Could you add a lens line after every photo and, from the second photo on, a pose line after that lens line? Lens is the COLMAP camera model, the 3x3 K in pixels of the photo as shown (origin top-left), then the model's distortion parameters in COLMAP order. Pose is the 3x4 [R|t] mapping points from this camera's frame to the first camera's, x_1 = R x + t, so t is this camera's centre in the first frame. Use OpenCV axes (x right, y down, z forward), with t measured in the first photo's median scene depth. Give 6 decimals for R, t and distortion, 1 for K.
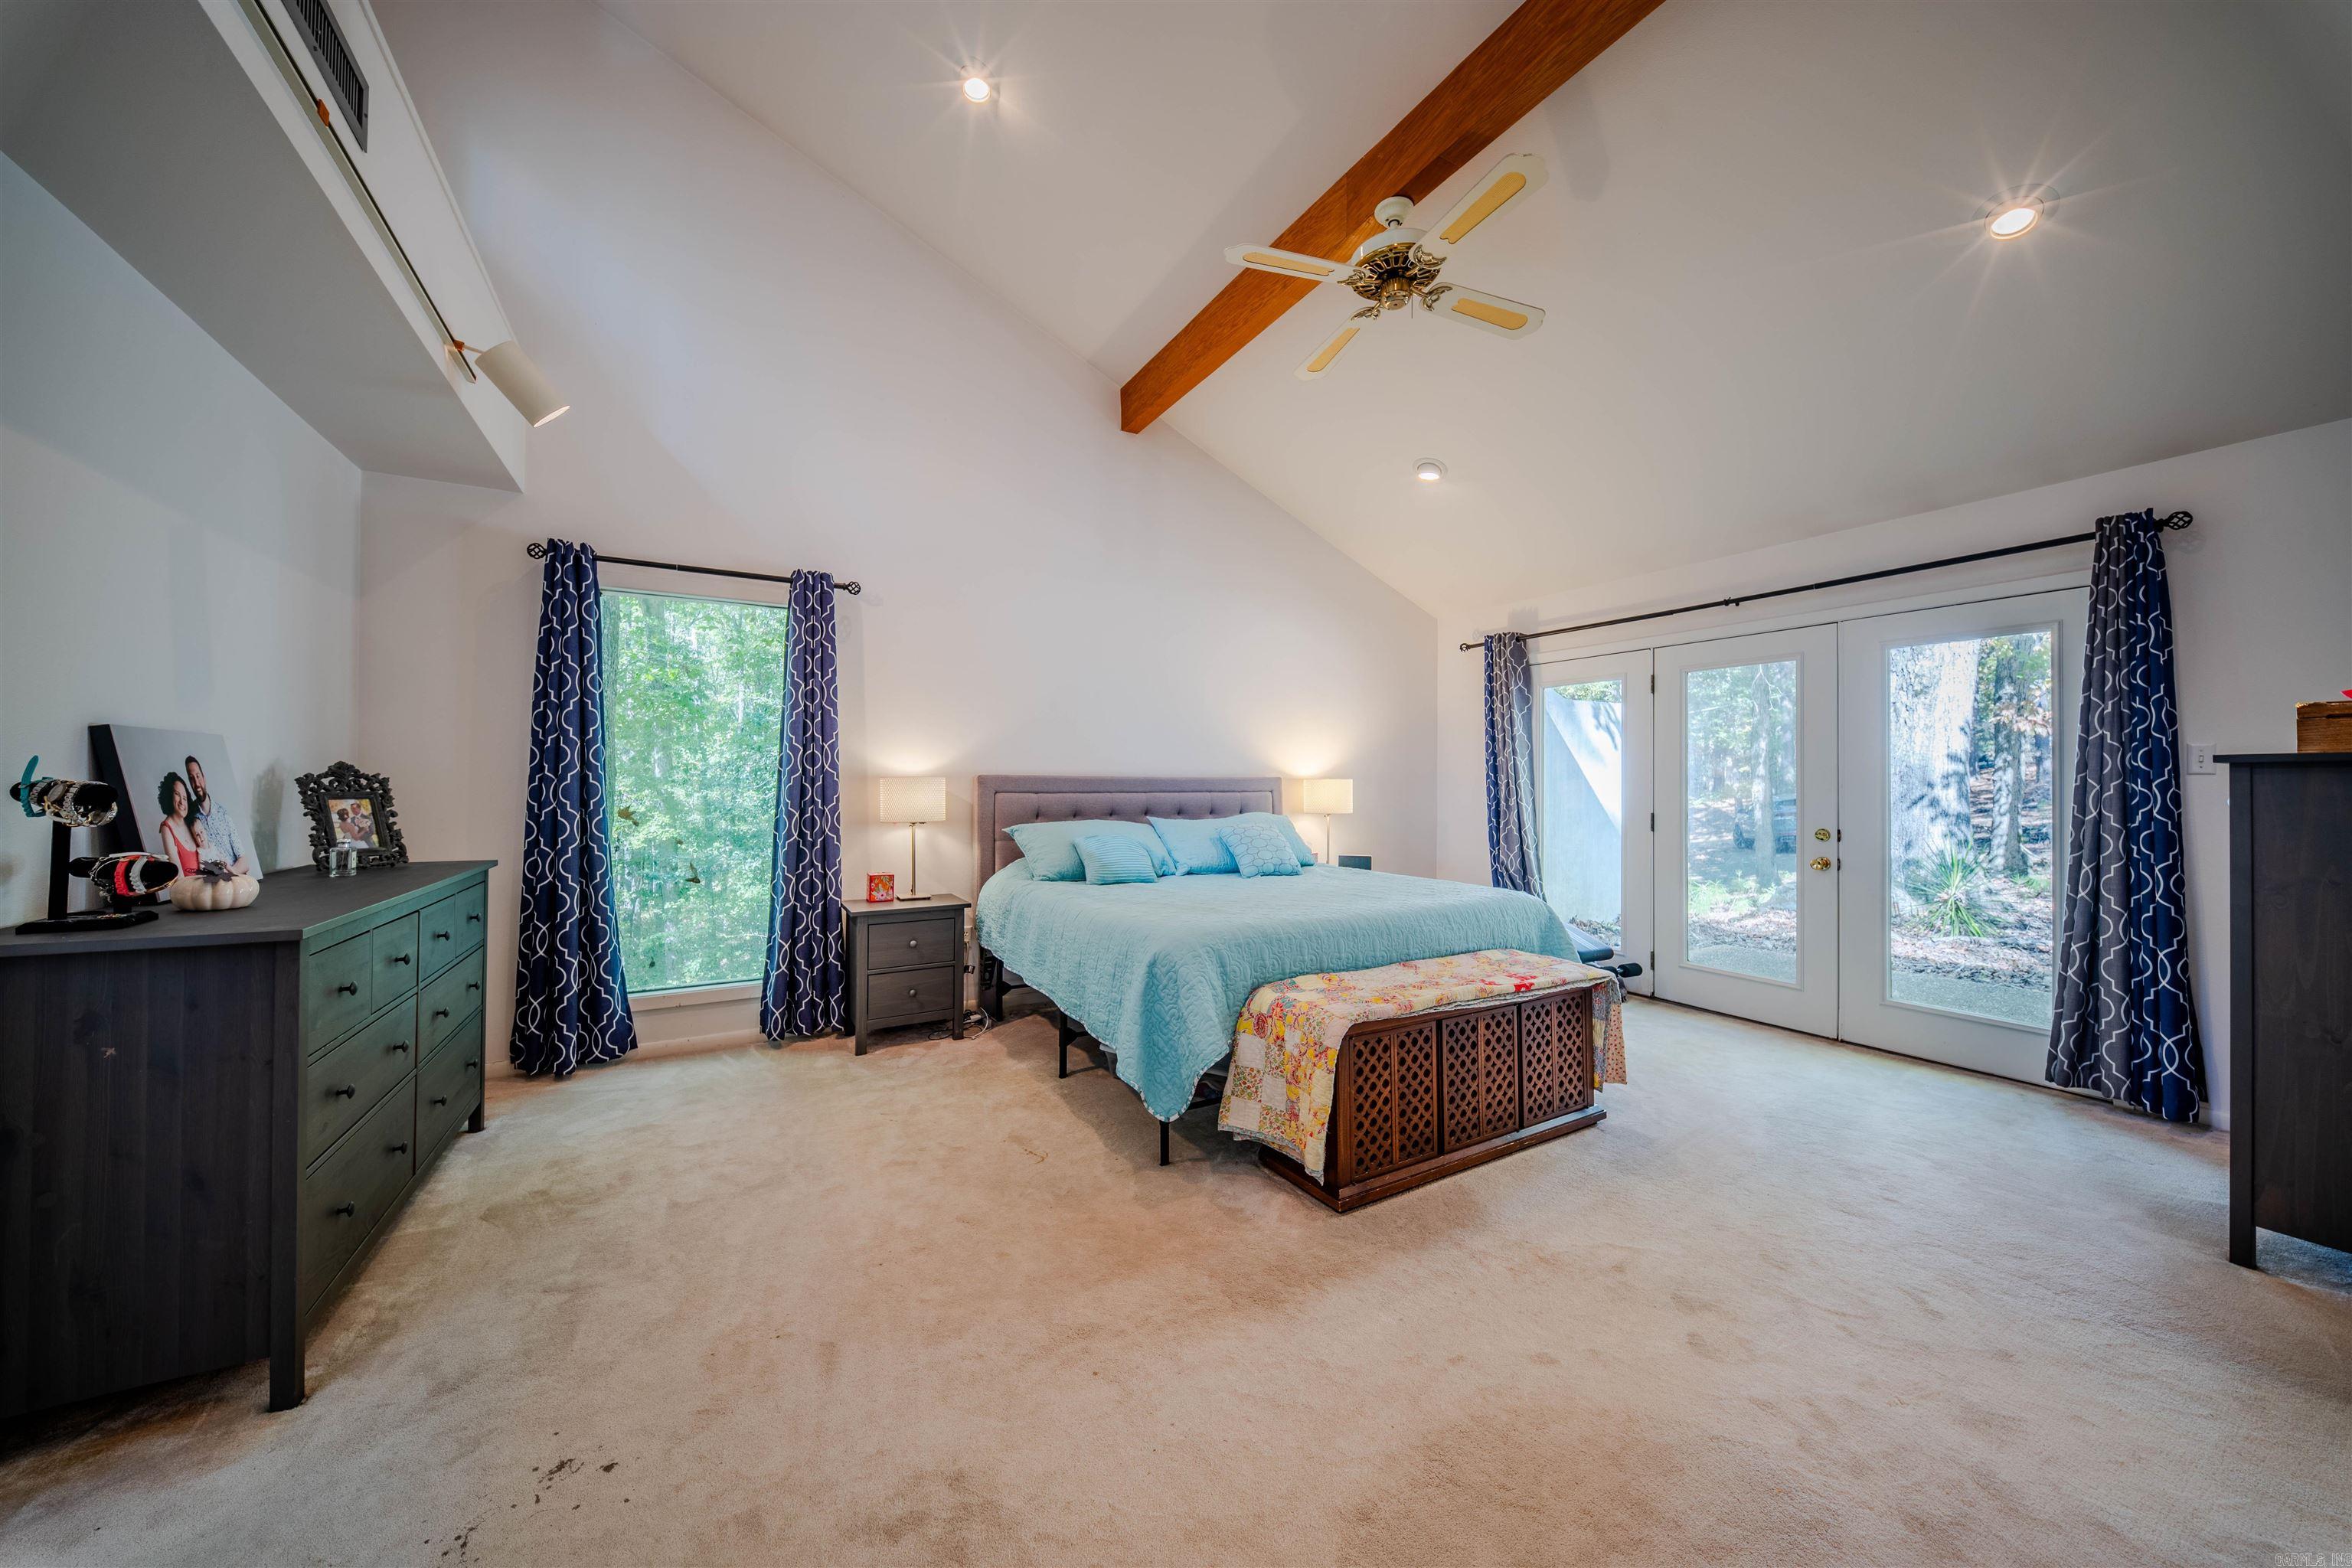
lens RADIAL K [[821.6, 0, 1185.0], [0, 821.6, 781.2], [0, 0, 1]] dist [-0.004292, -0.001624]
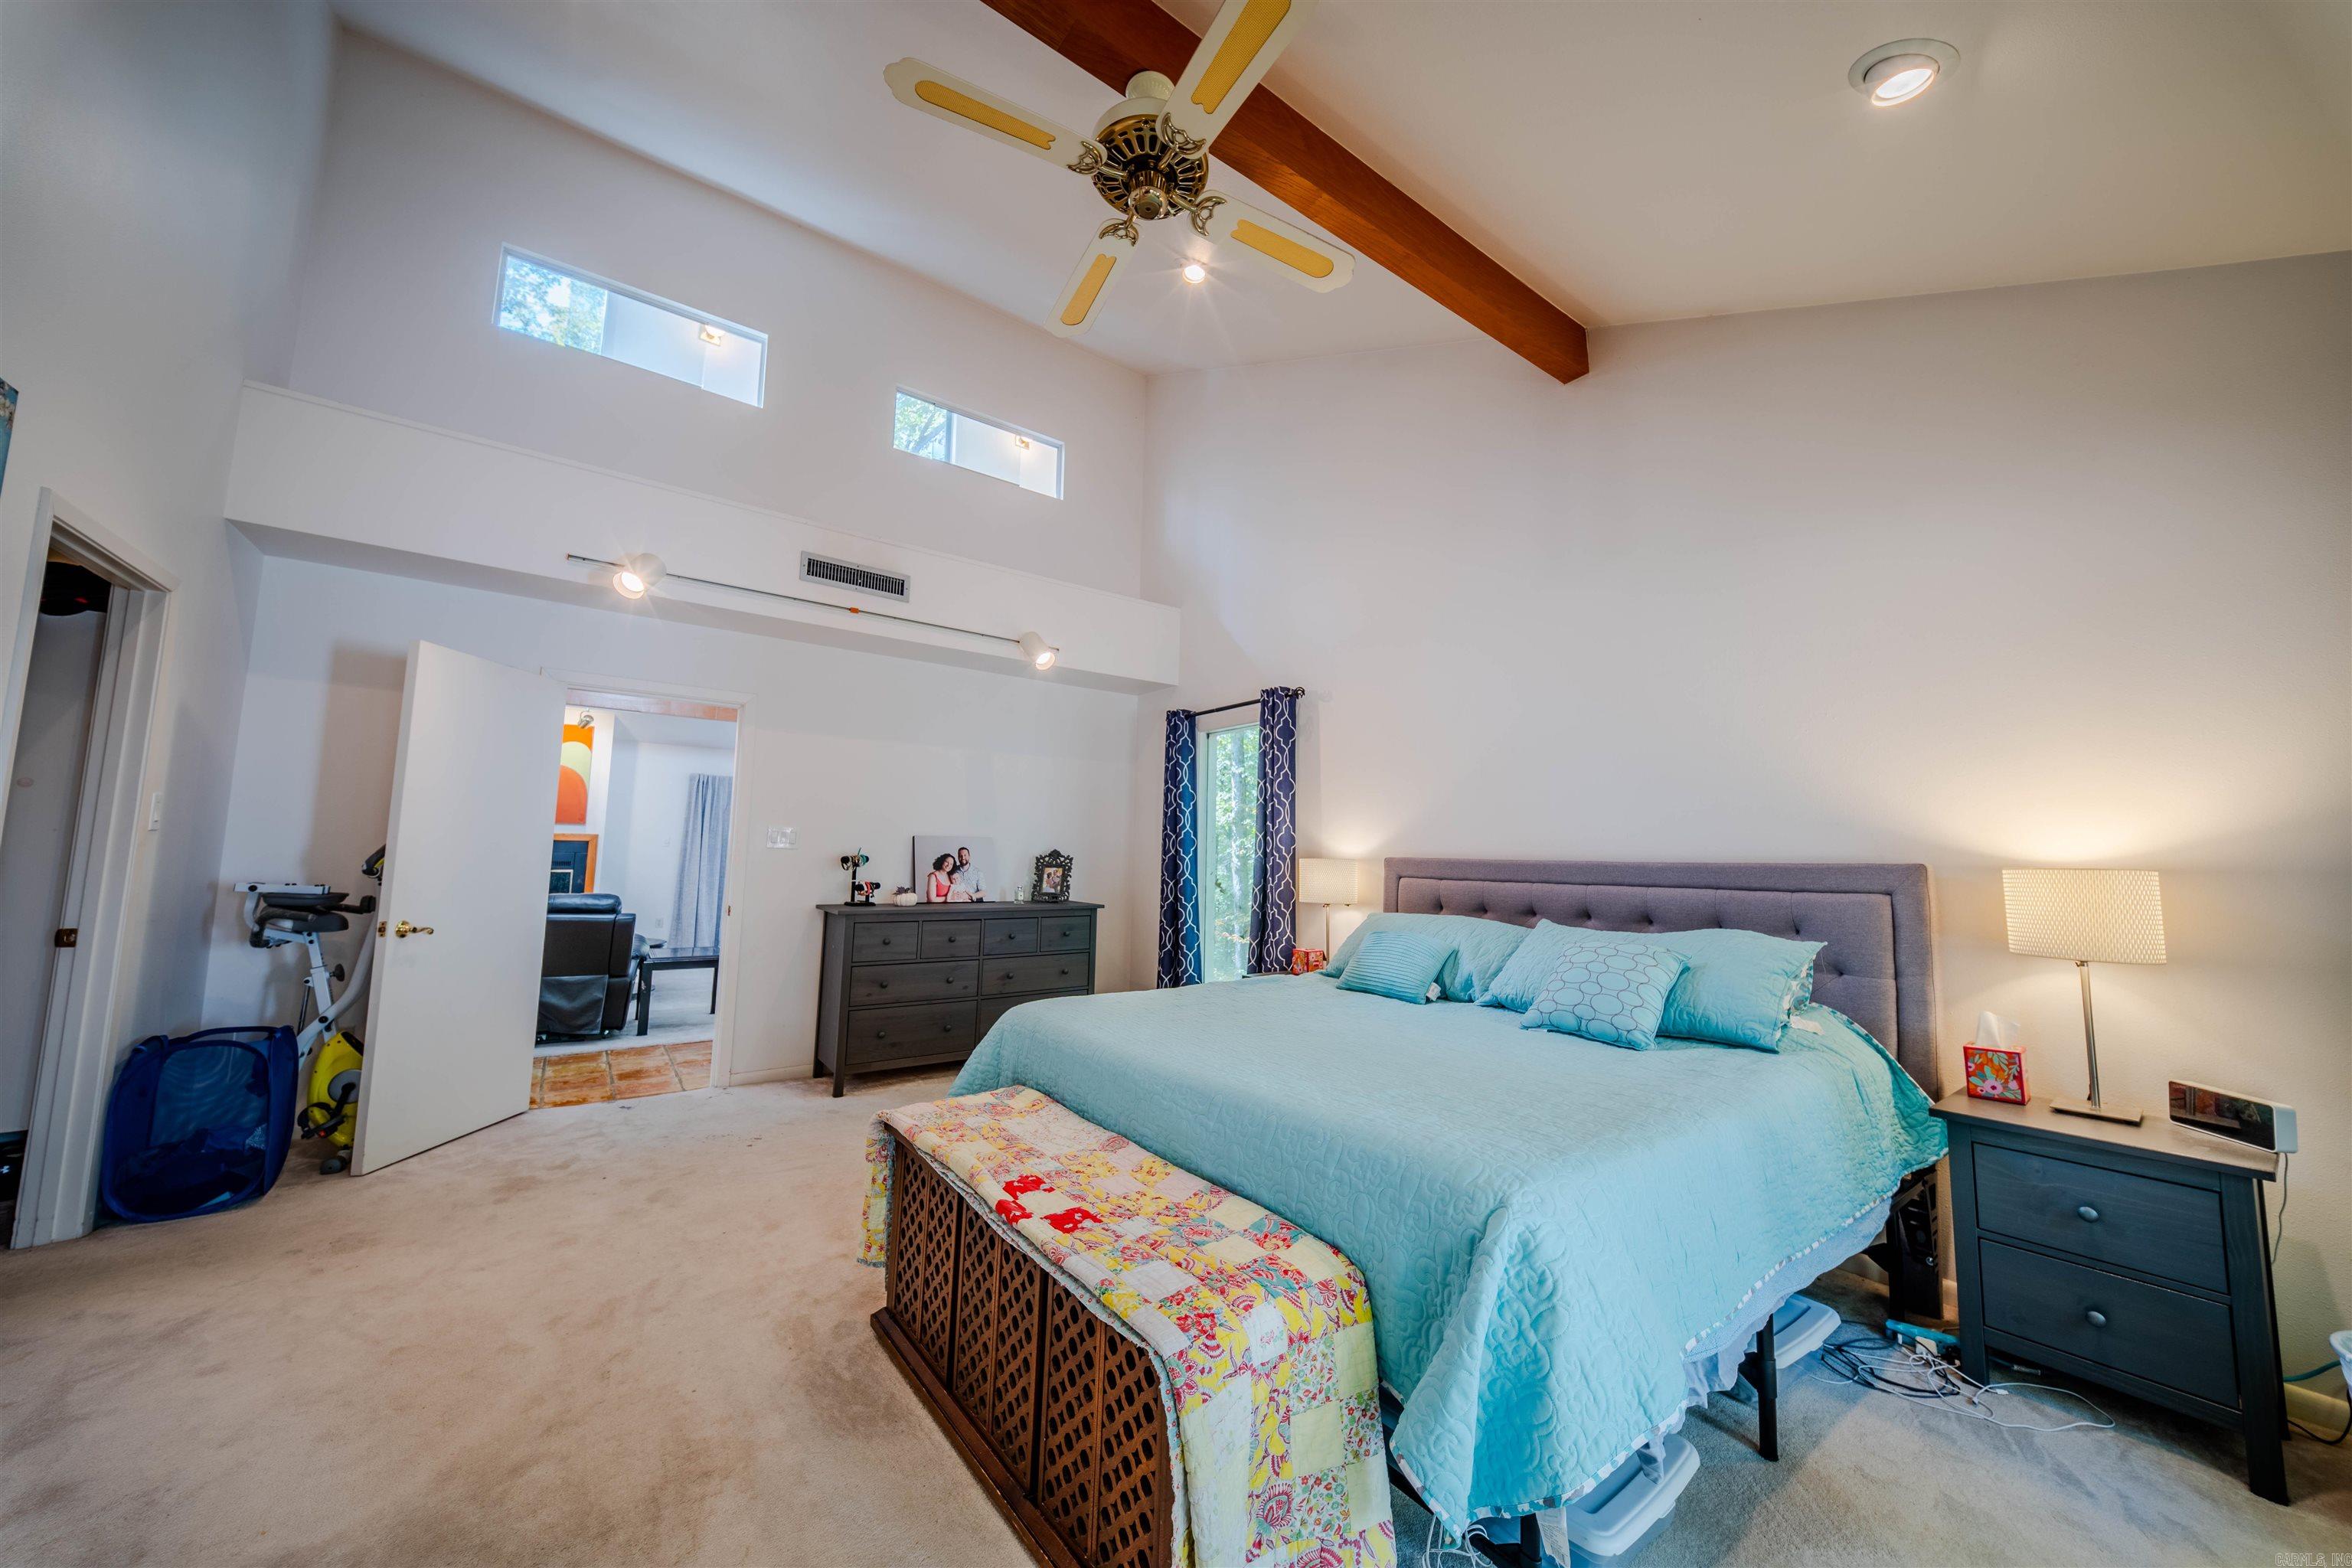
lens RADIAL K [[821.6, 0, 1177.1], [0, 821.6, 777.0], [0, 0, 1]] dist [-0.004292, -0.001624]
pose [[0.113944, -0.102115, -0.988225, 1.022671], [-0.019556, 0.994280, -0.104996, 0.005448], [0.993295, 0.031290, 0.111295, 1.045823]]
